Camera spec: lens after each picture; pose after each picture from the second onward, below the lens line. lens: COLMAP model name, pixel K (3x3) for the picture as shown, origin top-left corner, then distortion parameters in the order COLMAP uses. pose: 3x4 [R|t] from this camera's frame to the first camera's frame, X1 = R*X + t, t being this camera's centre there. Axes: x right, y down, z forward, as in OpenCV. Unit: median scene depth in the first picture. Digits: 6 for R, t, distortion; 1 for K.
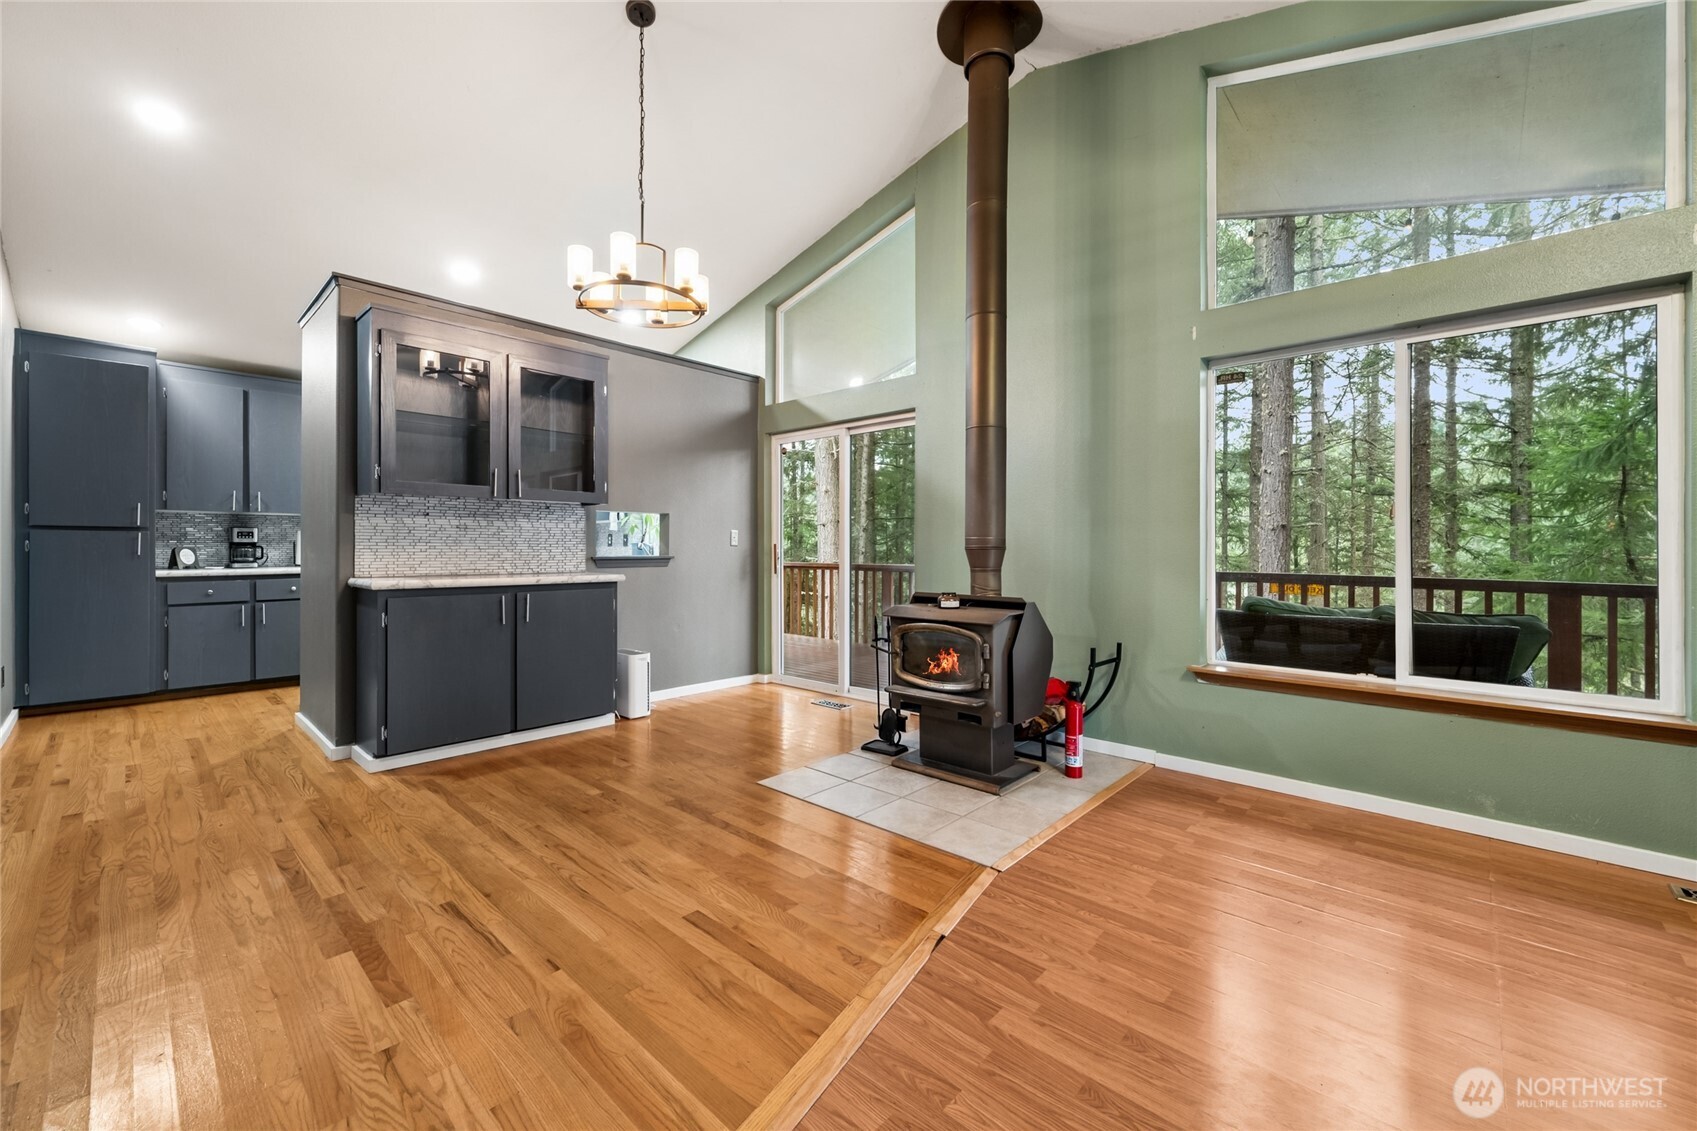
lens RADIAL K [[671.1, 0, 842.7], [0, 671.1, 552.6], [0, 0, 1]] dist [-0.000624, -0.000060]
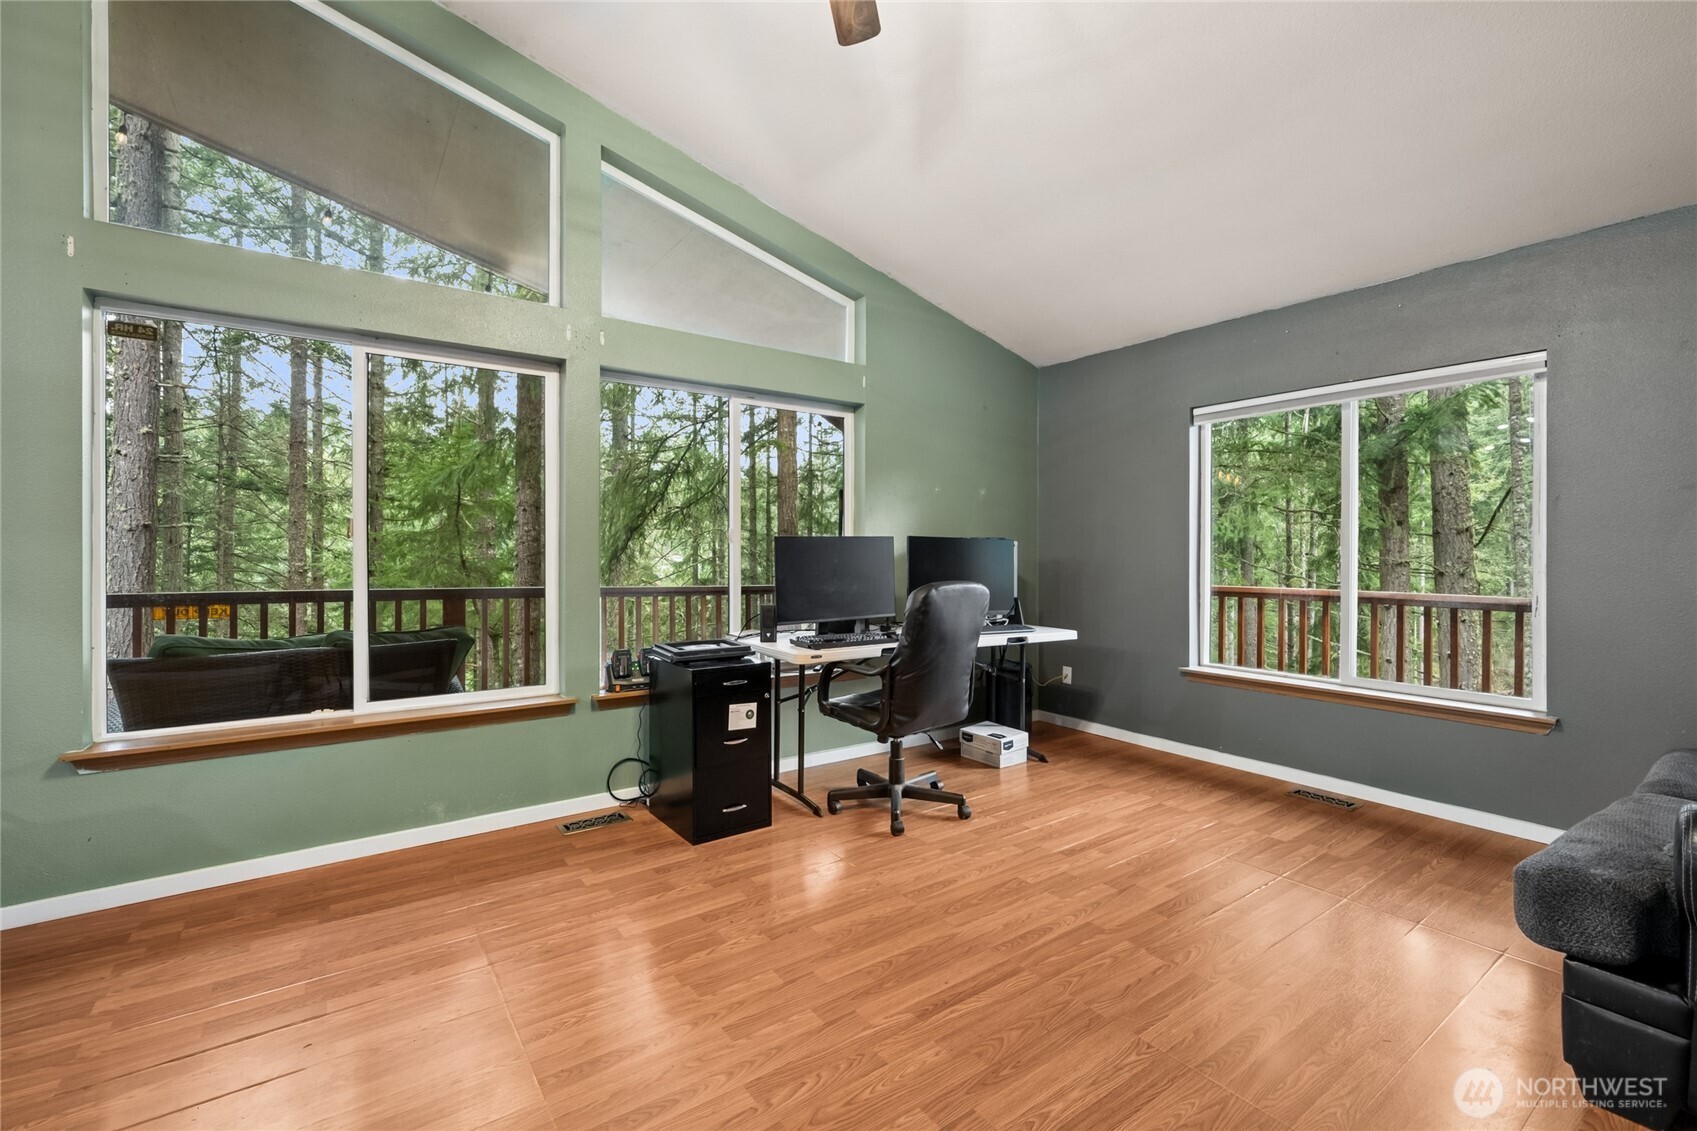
lens RADIAL K [[732.2, 0, 846.2], [0, 732.2, 555.7], [0, 0, 1]] dist [0.005042, -0.000238]
pose [[0.197365, -0.009853, 0.980280, -0.032755], [0.002585, 0.999951, 0.009530, -0.028977], [-0.980327, 0.000653, 0.197381, 0.115014]]
